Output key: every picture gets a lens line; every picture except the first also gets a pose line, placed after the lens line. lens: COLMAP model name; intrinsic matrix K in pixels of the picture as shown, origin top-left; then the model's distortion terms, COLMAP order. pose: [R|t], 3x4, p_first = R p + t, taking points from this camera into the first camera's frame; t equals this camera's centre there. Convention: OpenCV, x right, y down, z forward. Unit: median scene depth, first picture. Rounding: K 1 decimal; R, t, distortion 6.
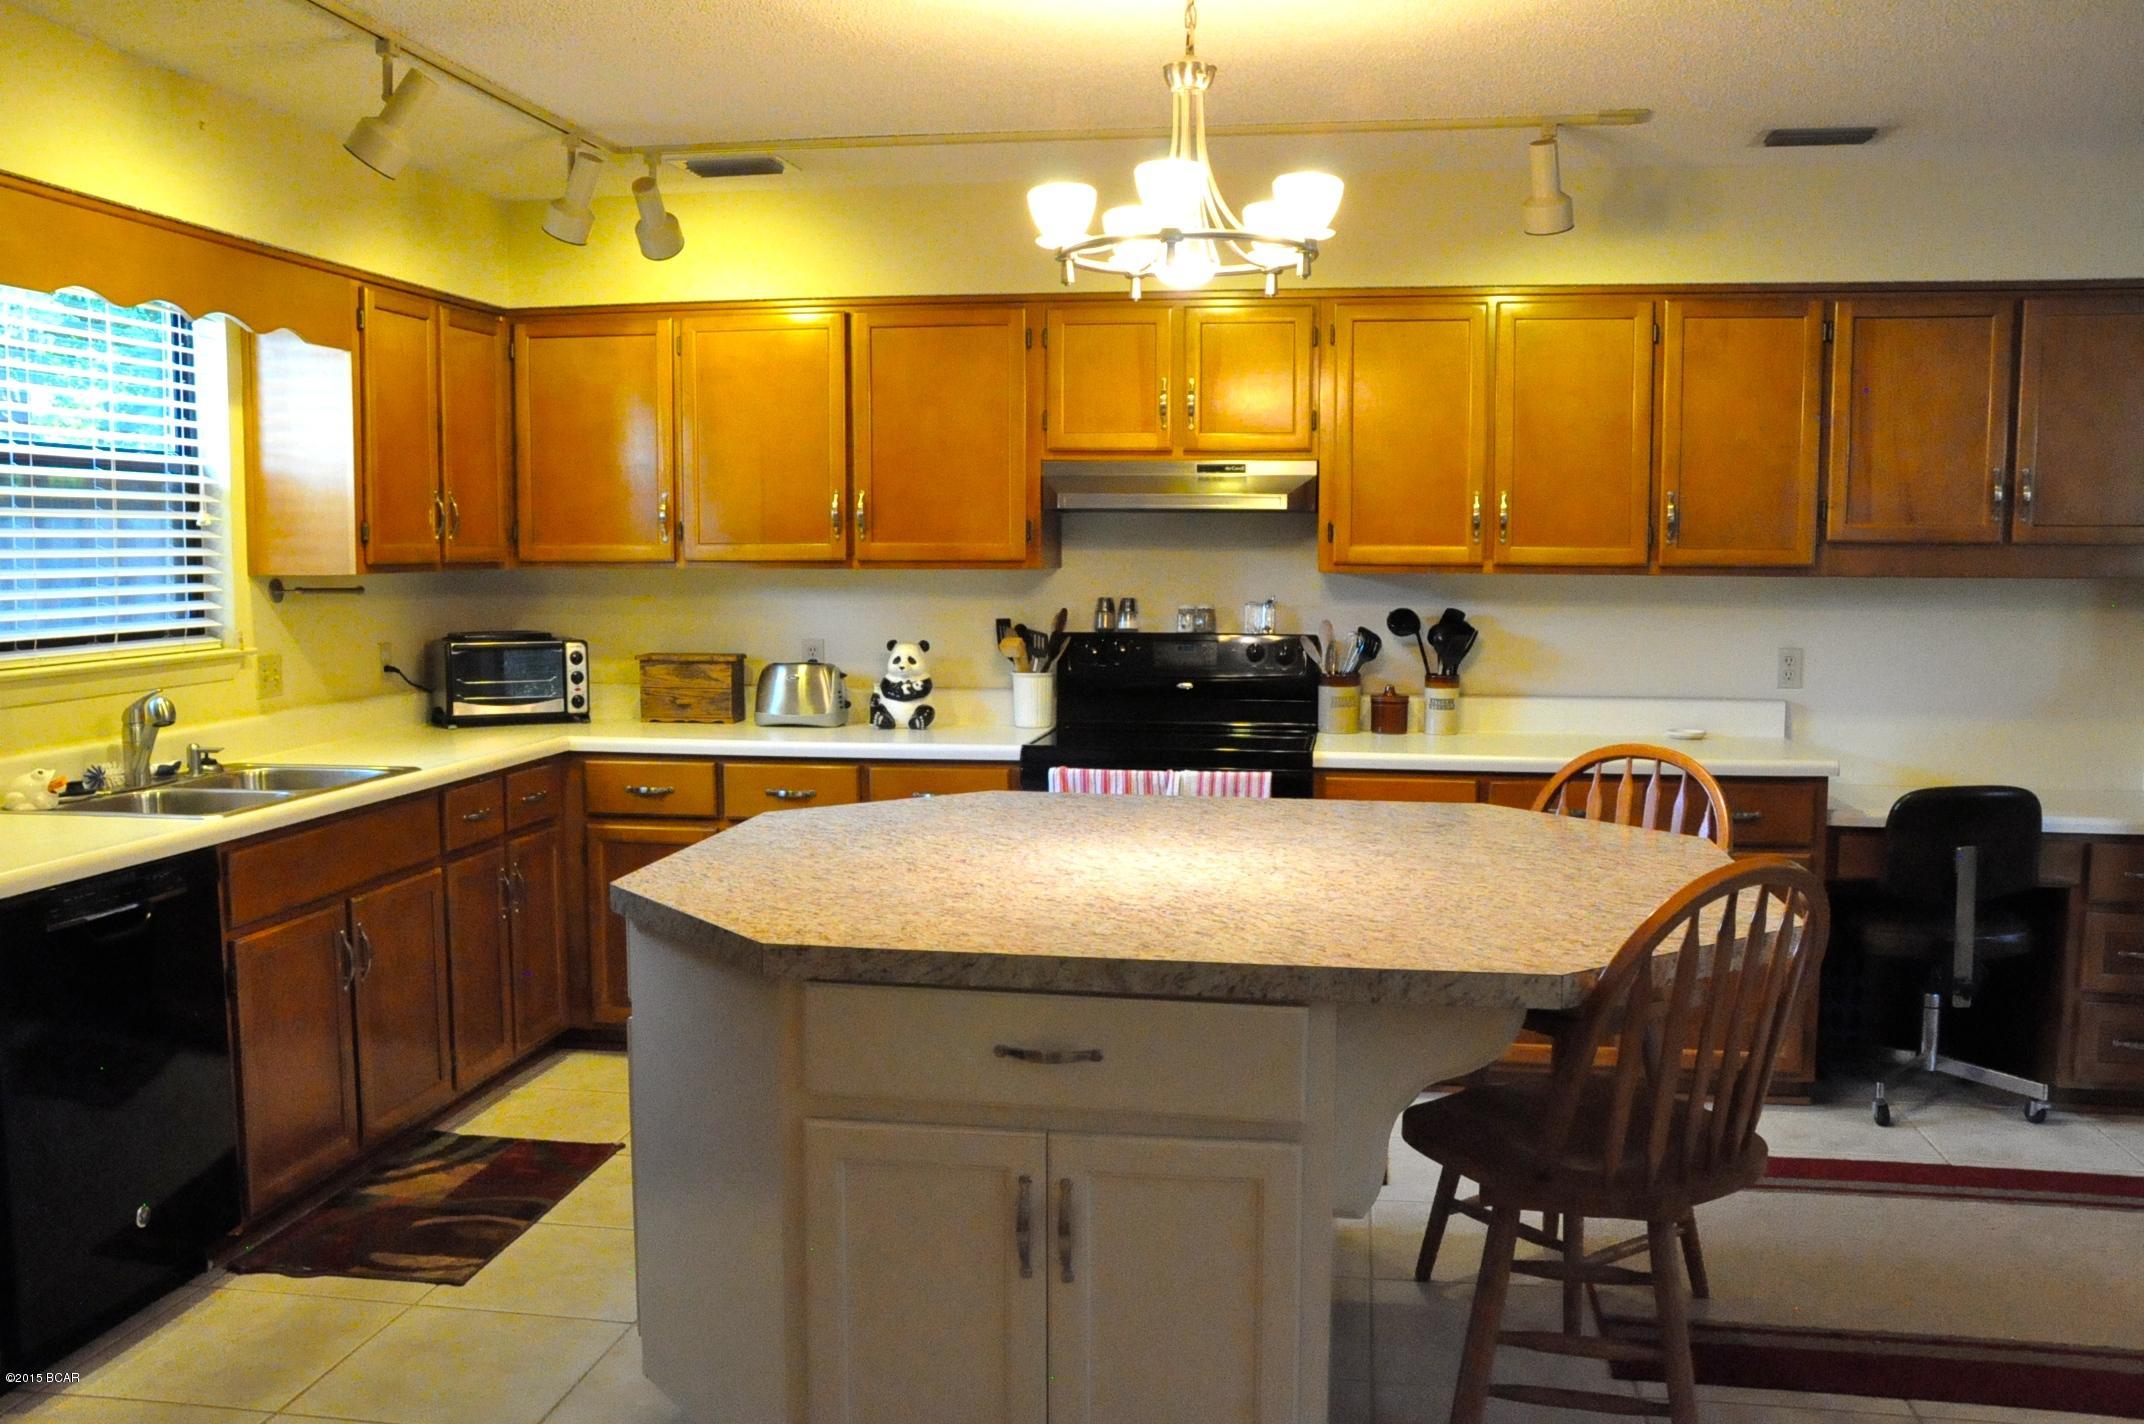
lens RADIAL K [[1885.9, 0, 1049.9], [0, 1885.9, 707.8], [0, 0, 1]] dist [-0.065426, 0.043119]
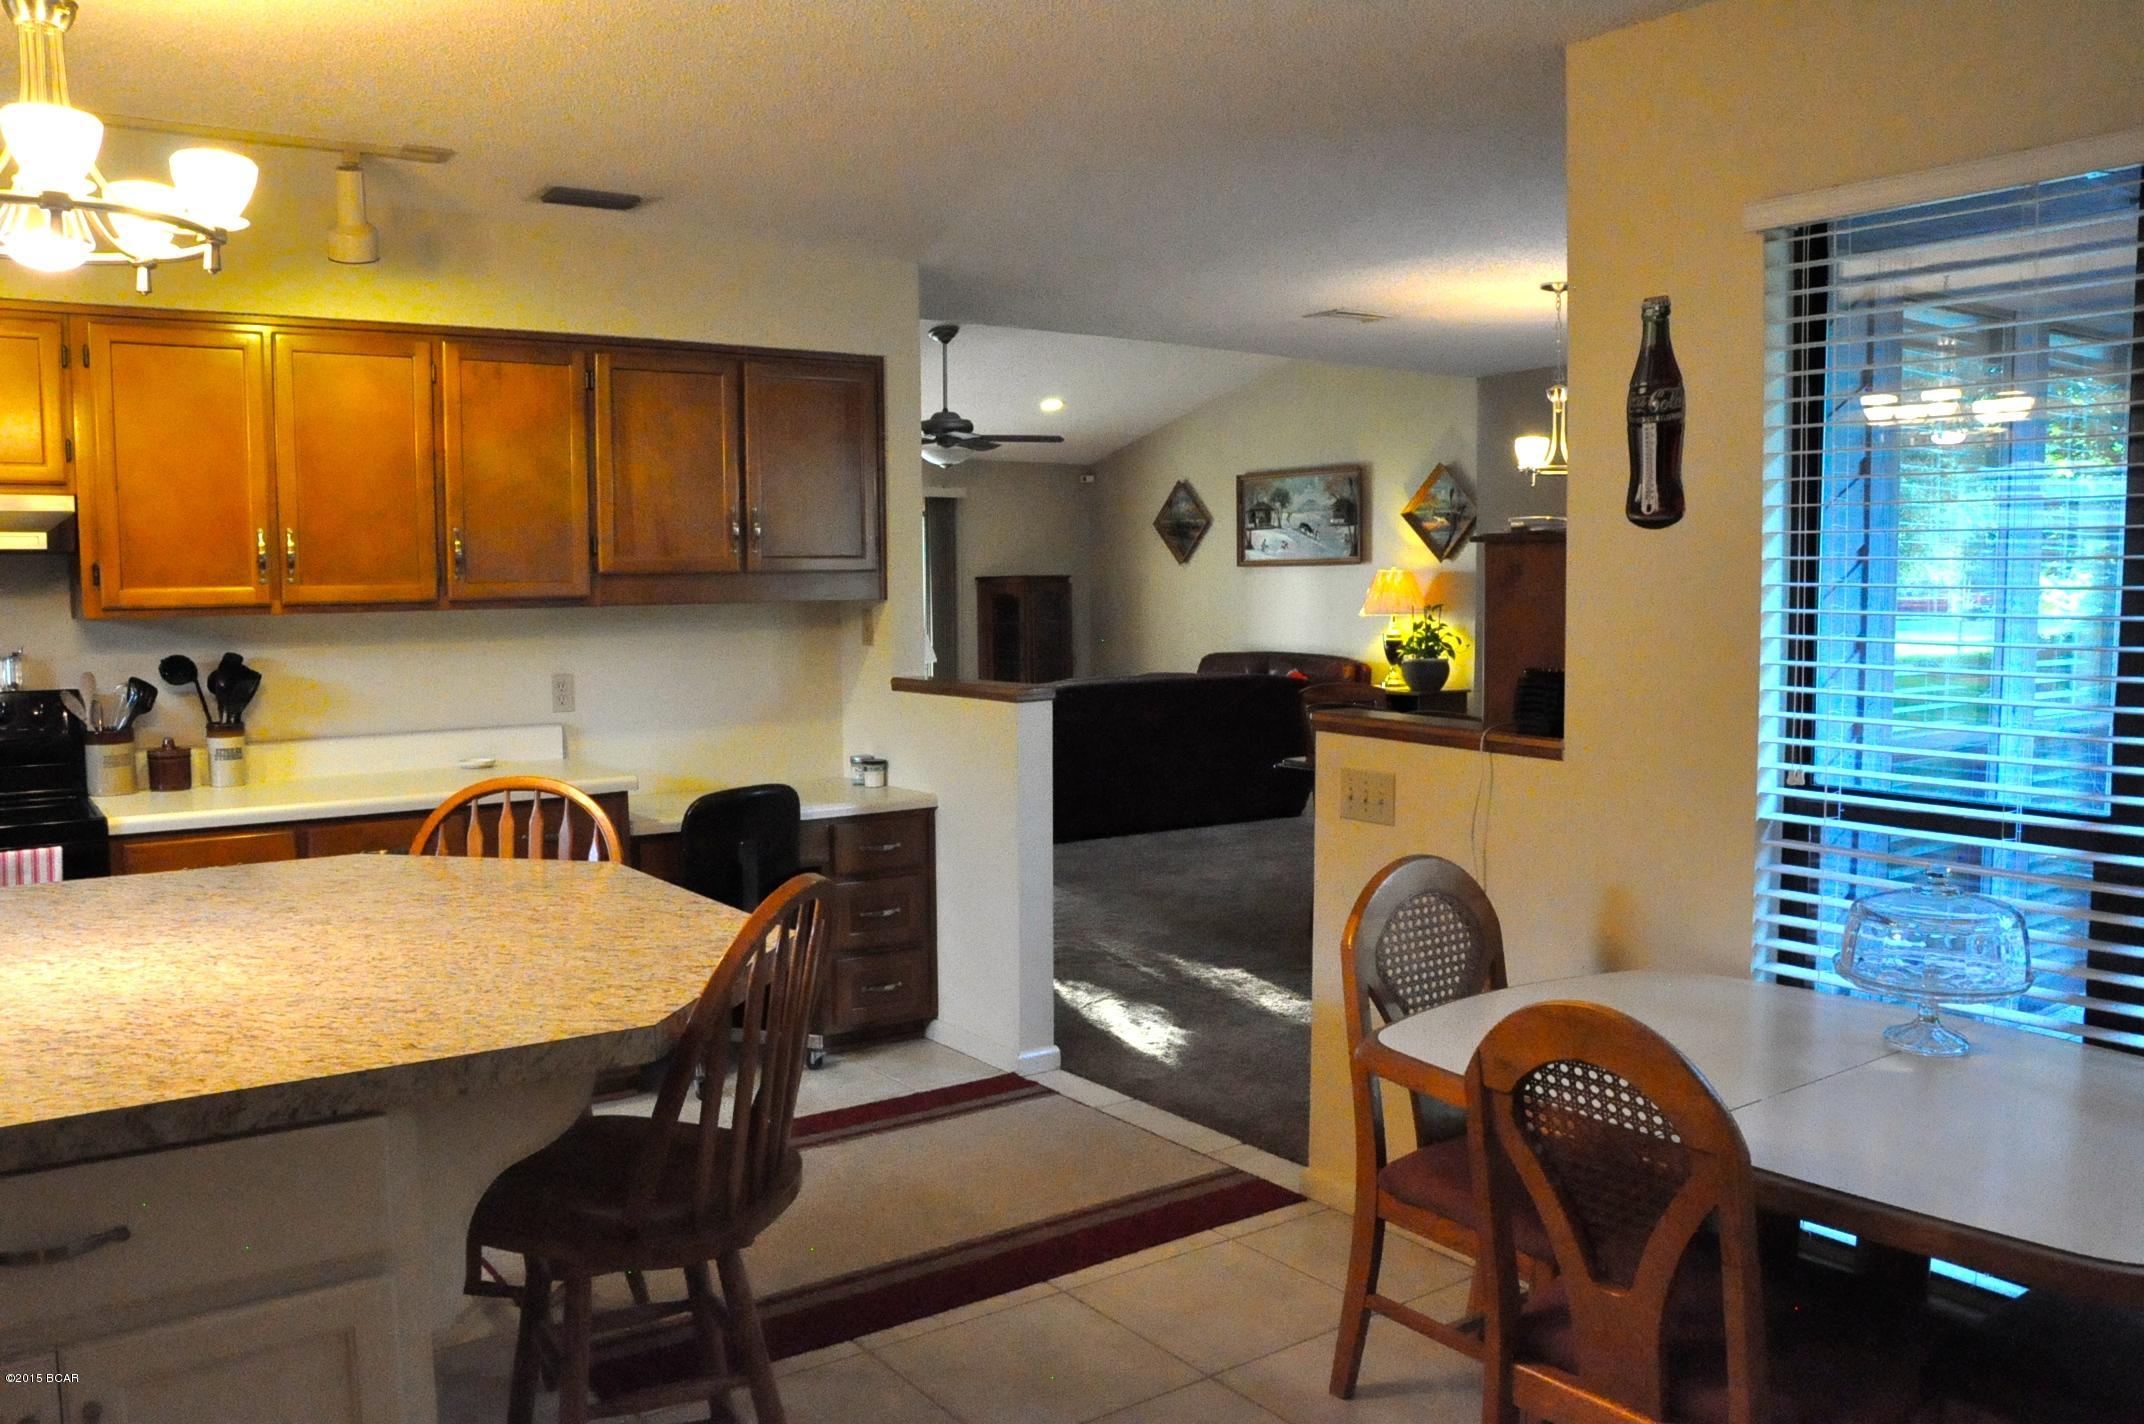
lens RADIAL K [[1694.2, 0, 1075.1], [0, 1694.2, 728.6], [0, 0, 1]] dist [-0.161450, 0.112233]
pose [[0.697764, -0.072399, 0.712660, -0.084649], [0.073707, 0.996855, 0.029105, -0.007635], [-0.712526, 0.032219, 0.700906, 0.127598]]
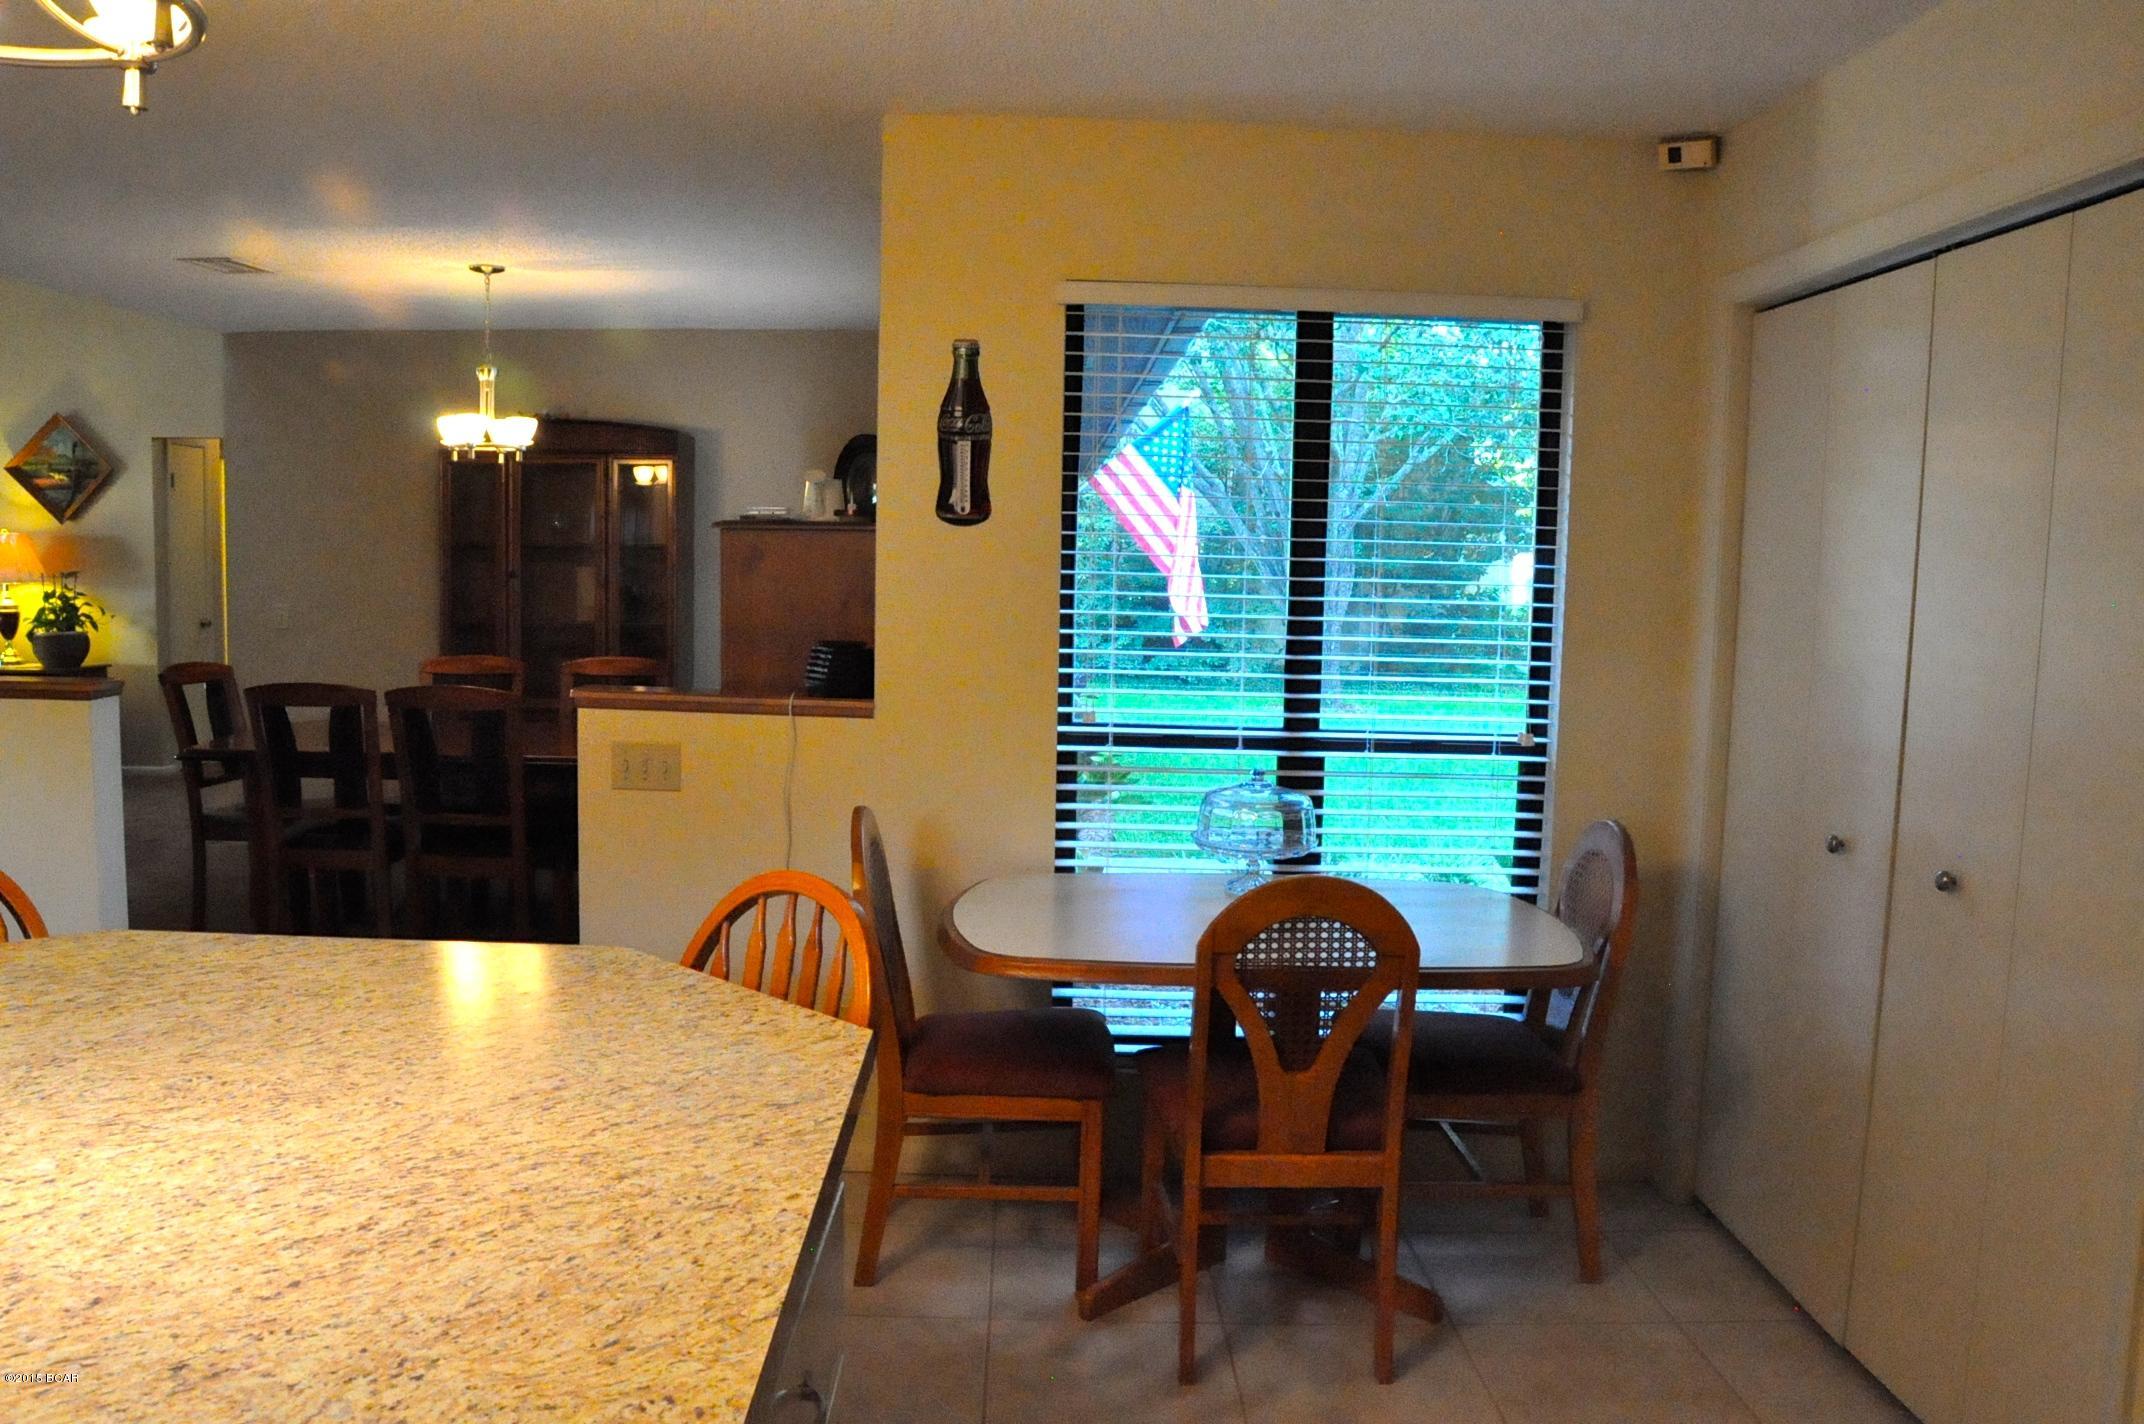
lens RADIAL K [[1694.2, 0, 1077.5], [0, 1694.2, 694.9], [0, 0, 1]] dist [-0.161450, 0.112233]
pose [[-0.209547, -0.094176, 0.973253, -0.277568], [0.064877, 0.991819, 0.109941, -0.055146], [-0.975644, 0.086179, -0.201723, 0.535627]]
